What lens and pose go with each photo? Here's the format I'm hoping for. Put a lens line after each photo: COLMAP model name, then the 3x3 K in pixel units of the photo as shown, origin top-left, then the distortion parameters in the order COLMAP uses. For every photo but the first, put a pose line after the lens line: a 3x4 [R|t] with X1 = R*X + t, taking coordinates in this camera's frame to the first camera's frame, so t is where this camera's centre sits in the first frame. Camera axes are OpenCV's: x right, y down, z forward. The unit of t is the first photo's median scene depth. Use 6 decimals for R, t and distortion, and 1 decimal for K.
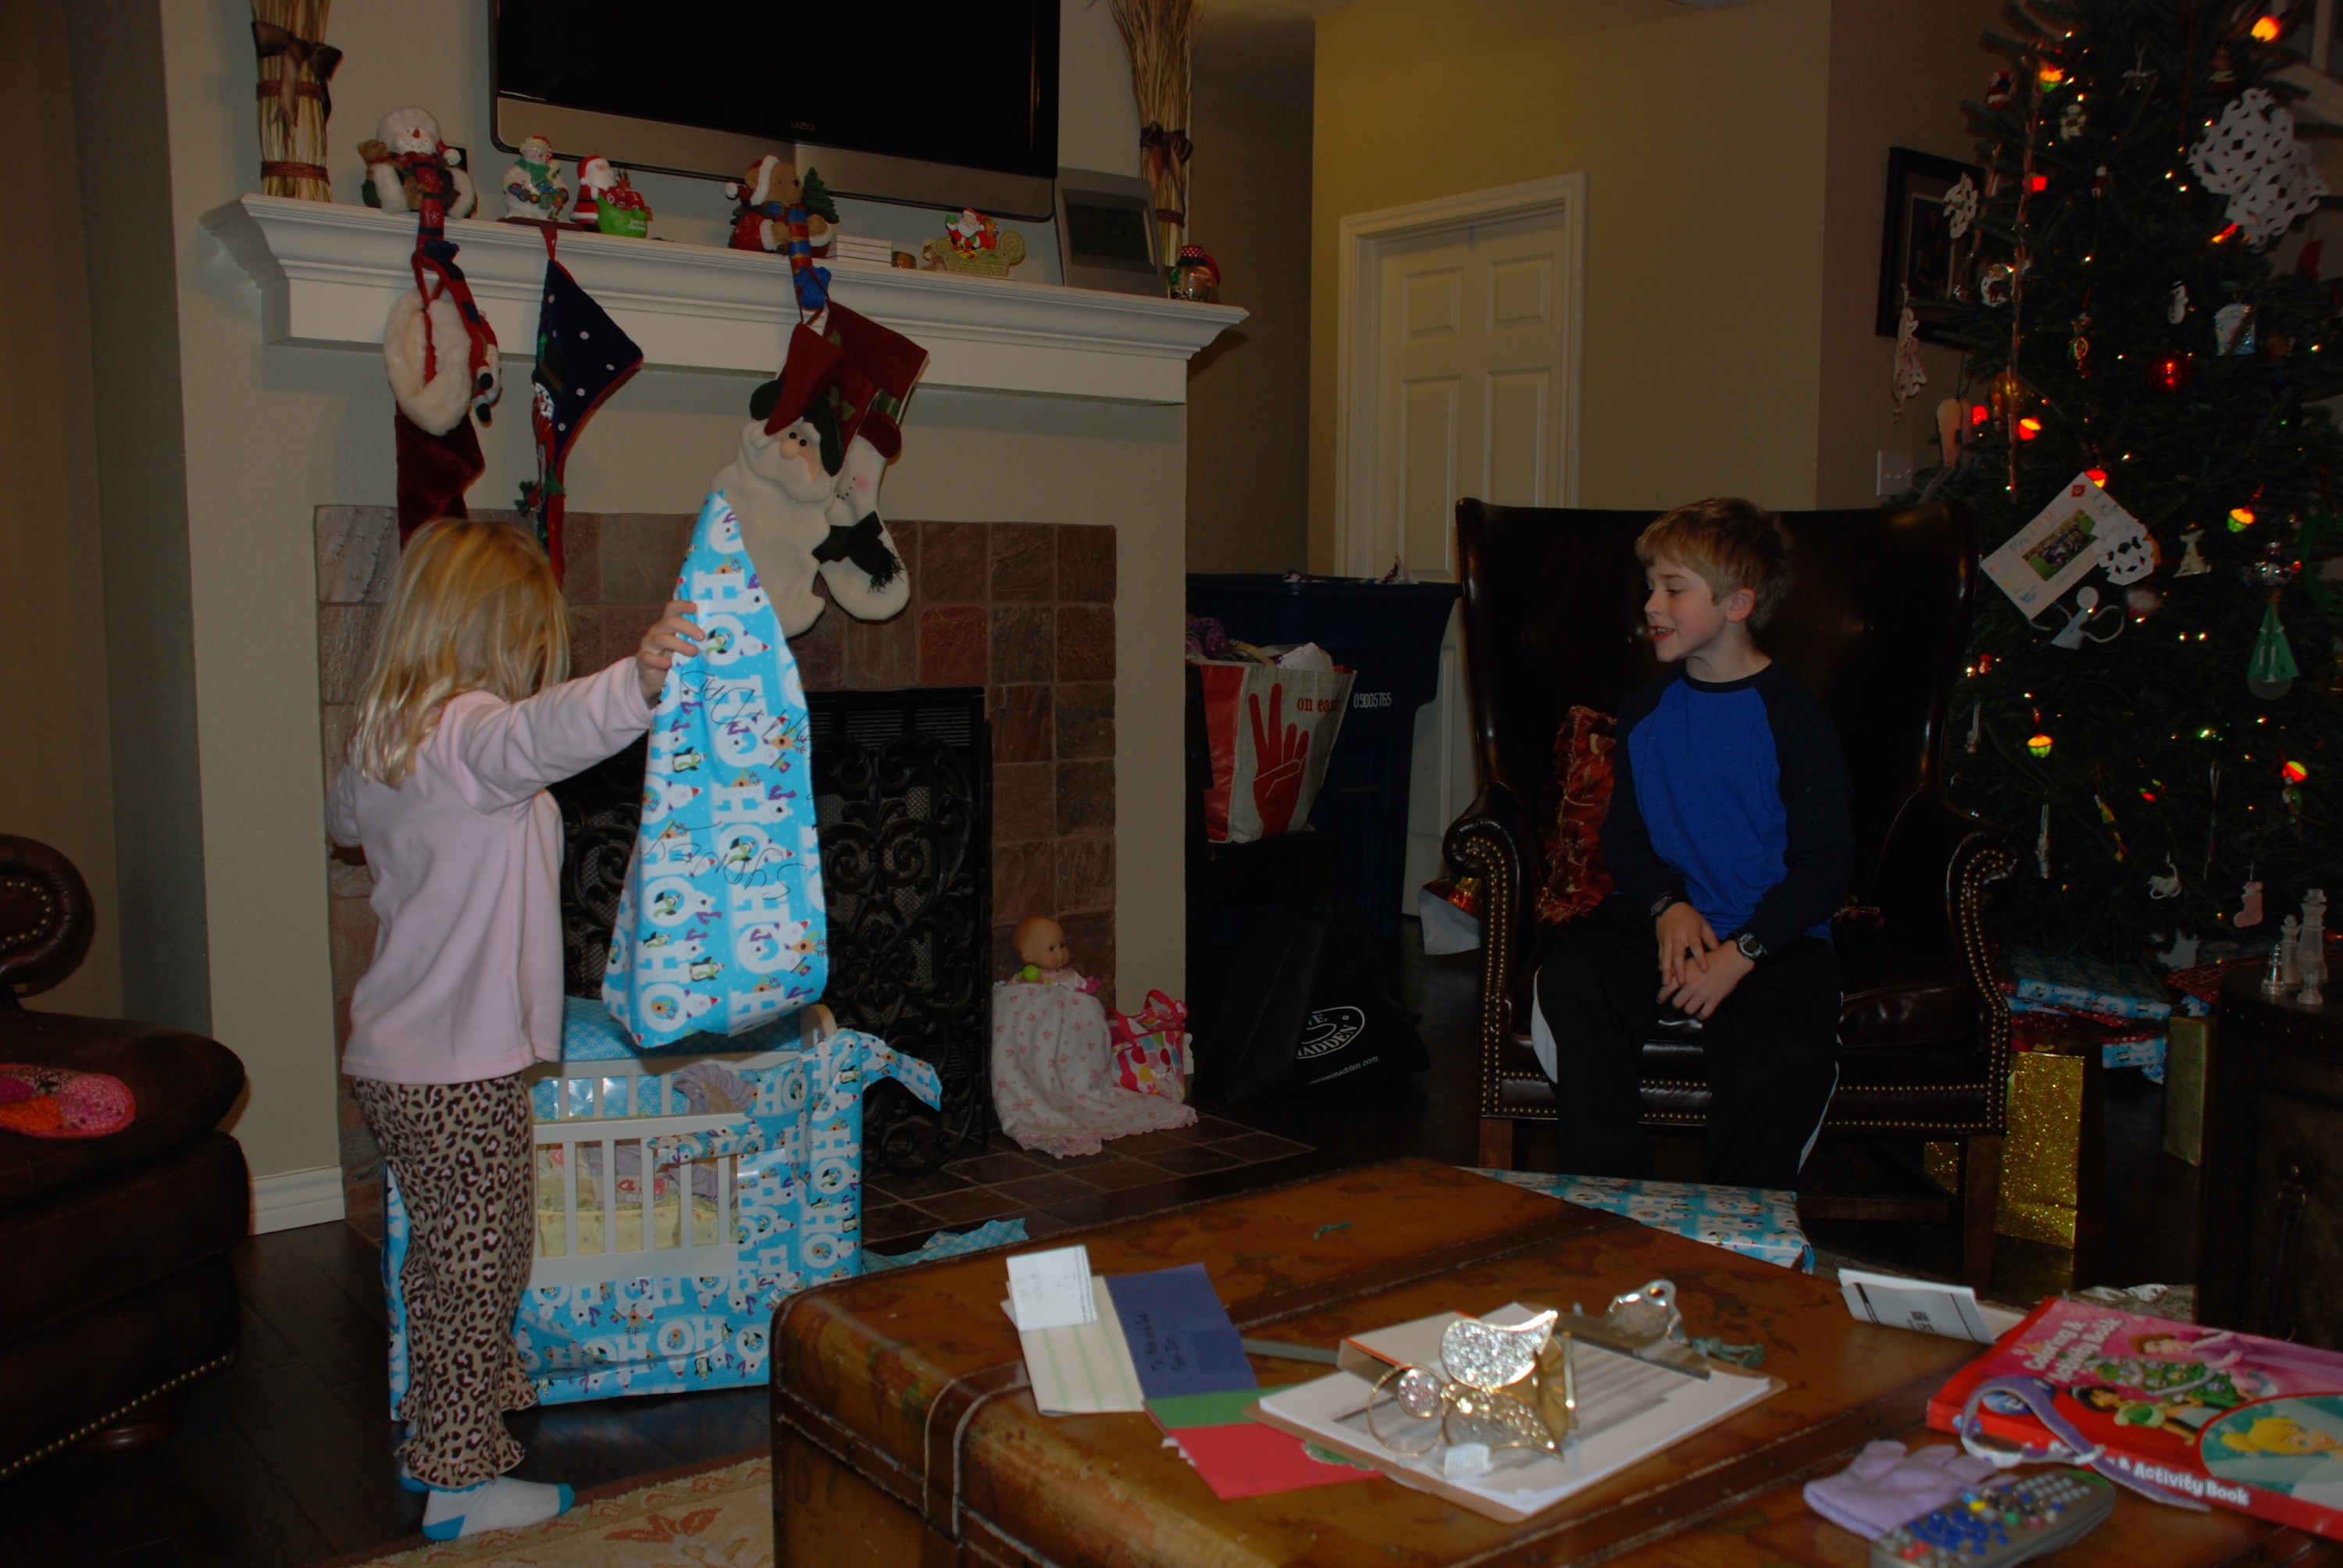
lens RADIAL K [[2116.4, 0, 1171.5], [0, 2116.4, 784.0], [0, 0, 1]] dist [-0.036319, 0.006559]
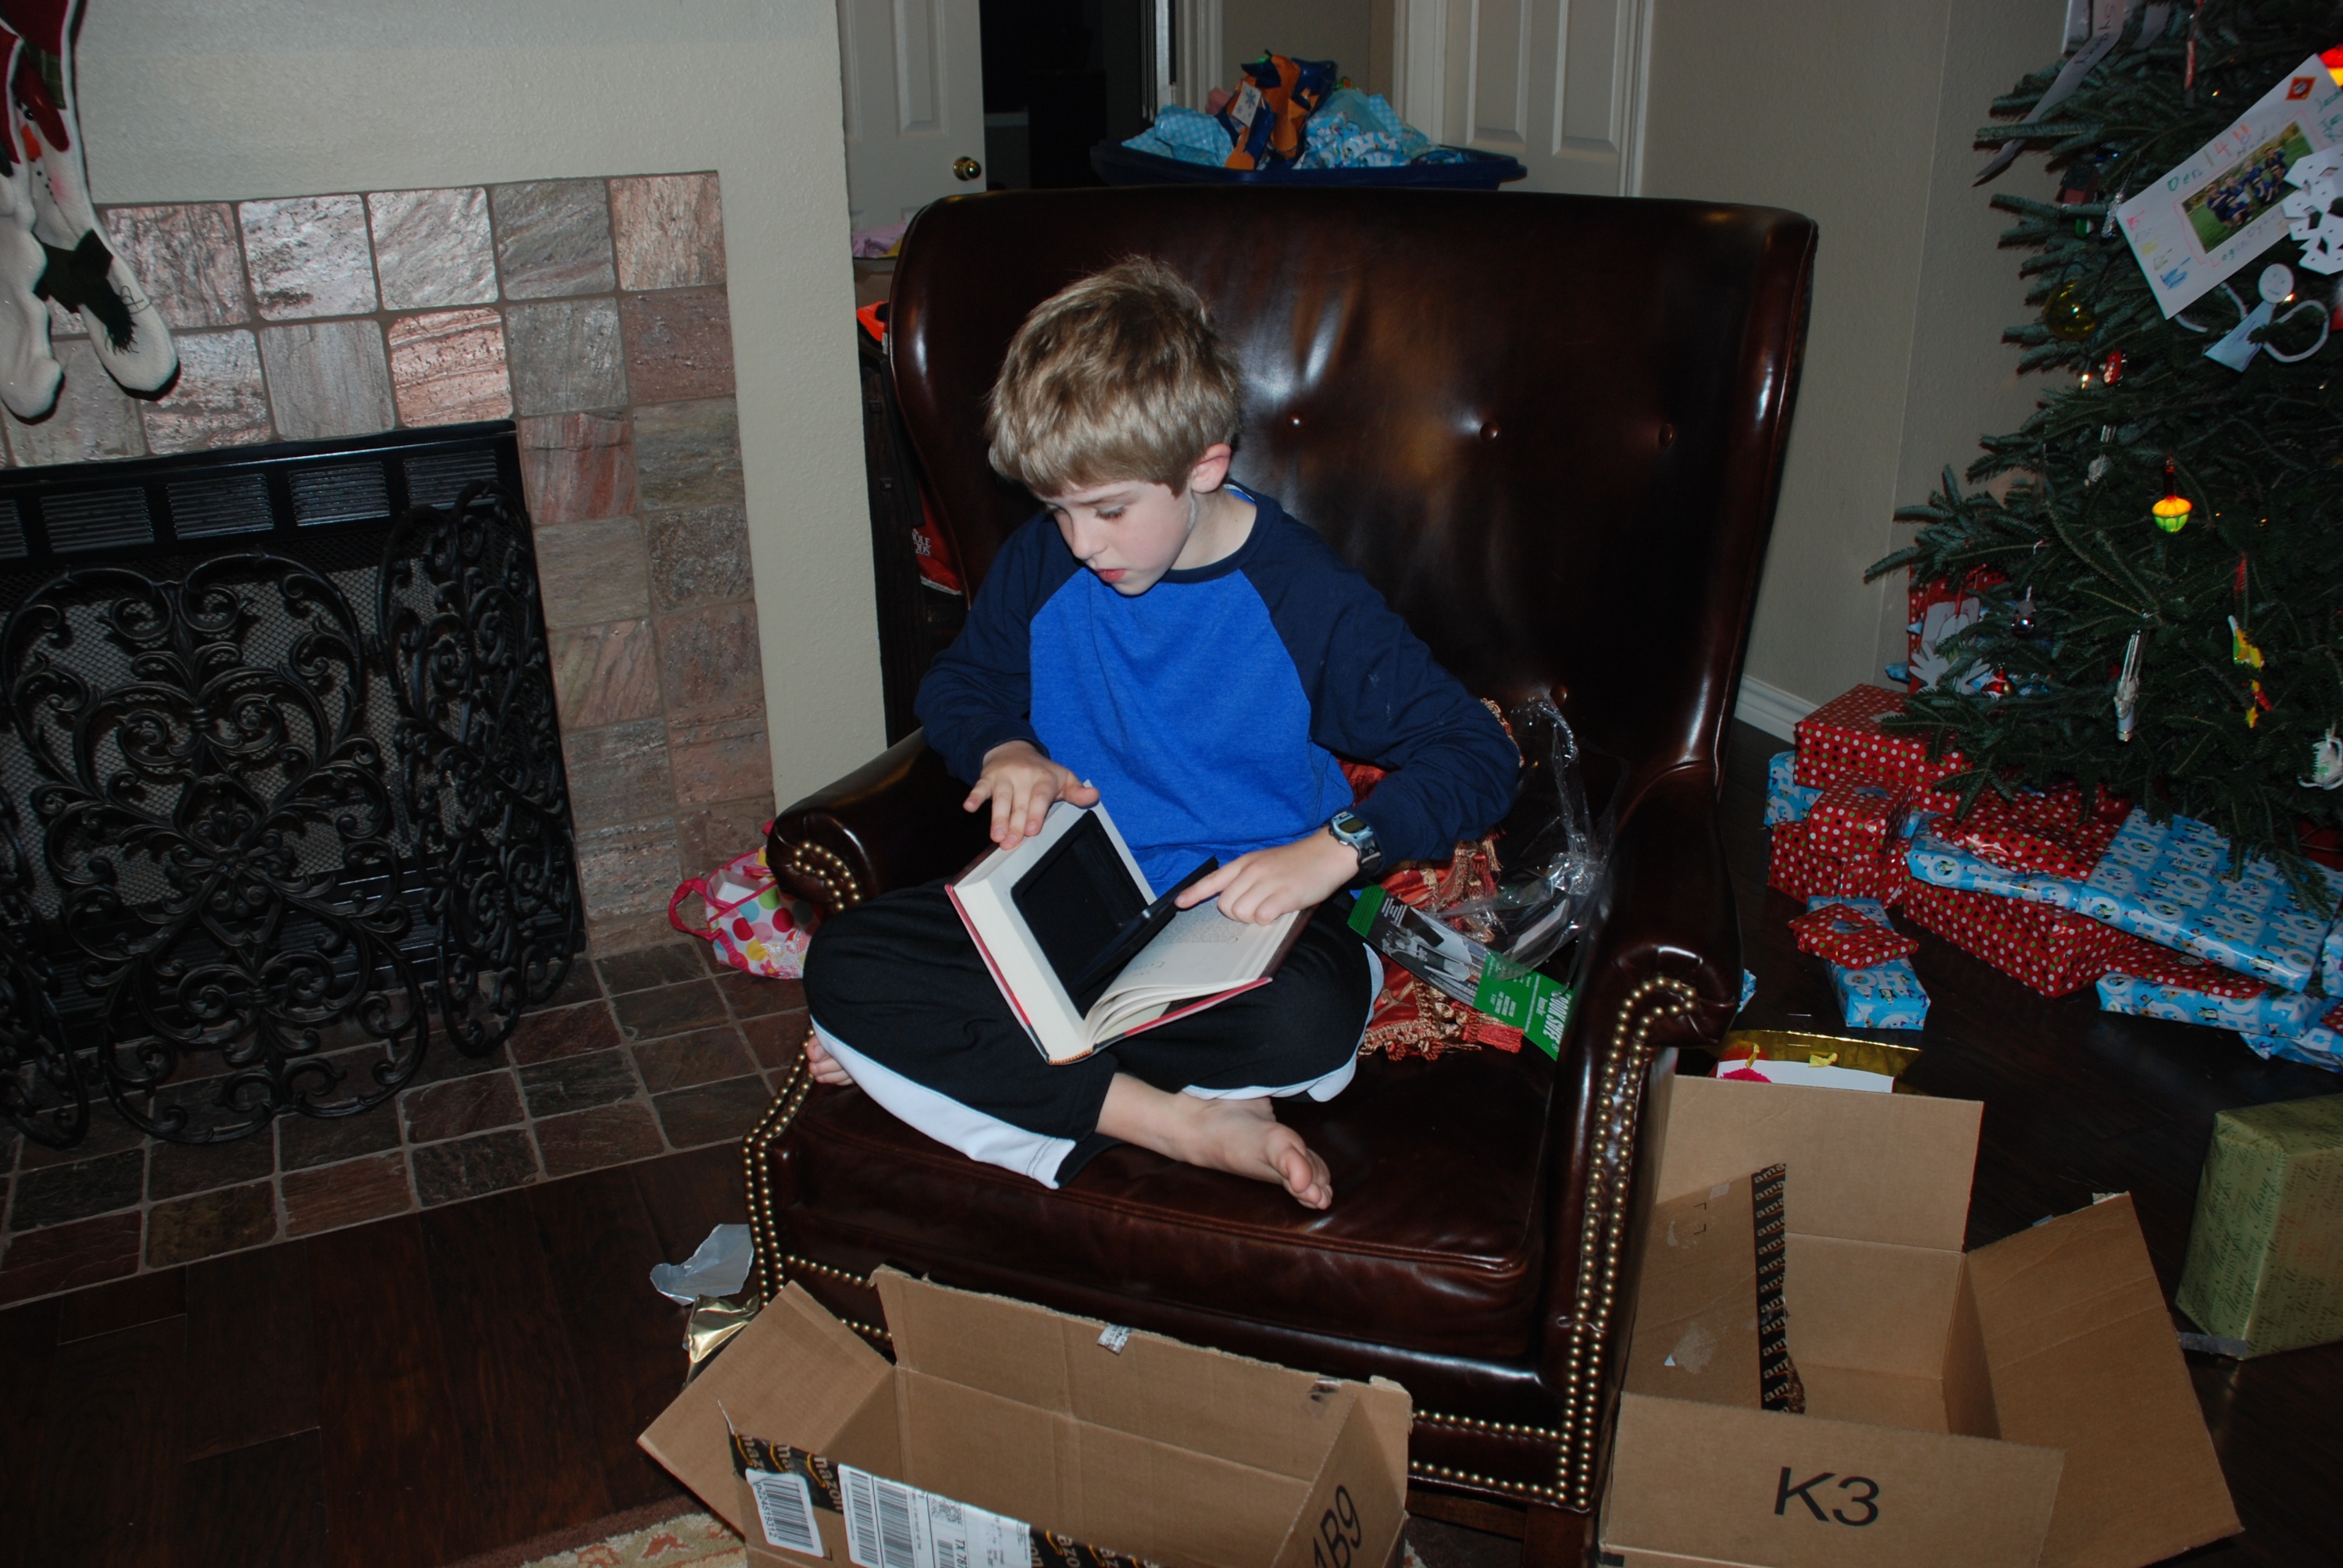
lens RADIAL K [[1941.4, 0, 1179.1], [0, 1941.4, 795.2], [0, 0, 1]] dist [-0.048365, 0.008232]
pose [[0.971927, 0.070632, -0.224428, 0.305034], [-0.002266, 0.956641, 0.291262, -0.122938], [0.235270, -0.282577, 0.929945, 0.438632]]
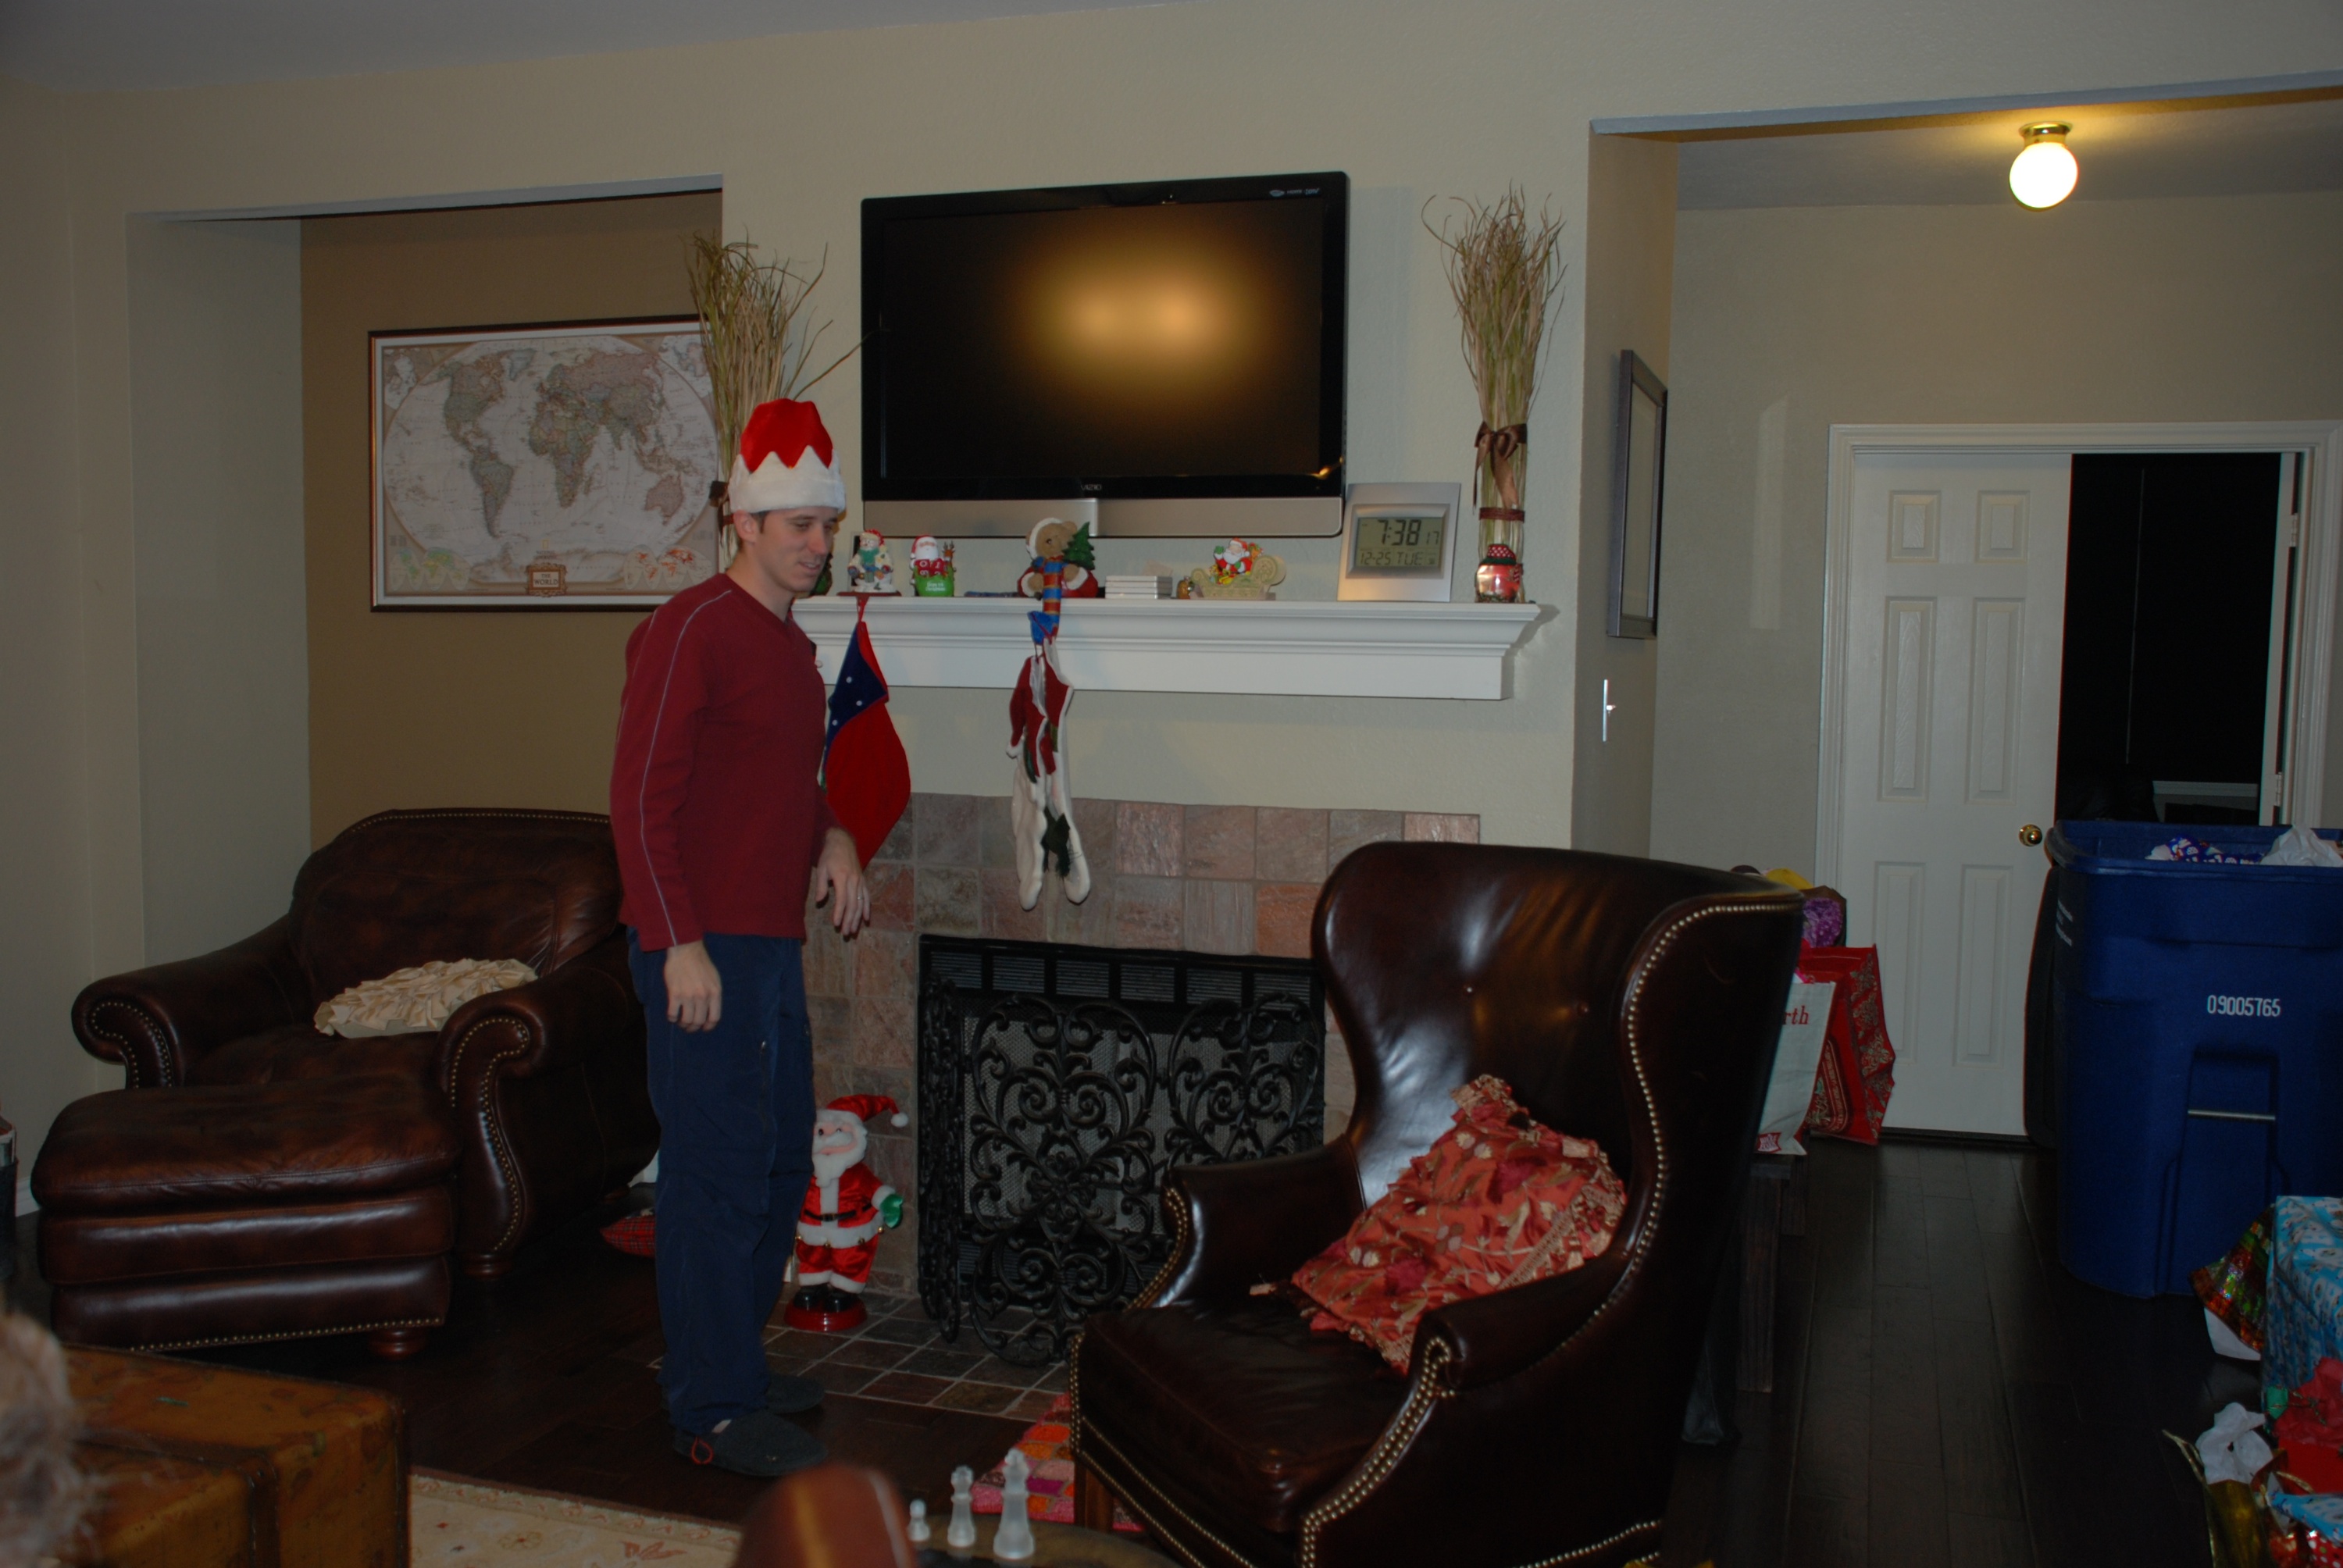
lens RADIAL K [[2116.4, 0, 1171.5], [0, 2116.4, 784.0], [0, 0, 1]] dist [-0.036319, 0.006559]
pose [[0.543340, 0.060377, -0.837339, 0.822299], [-0.088390, 0.995981, 0.014461, -0.154107], [0.834847, 0.066155, 0.546493, 0.361984]]
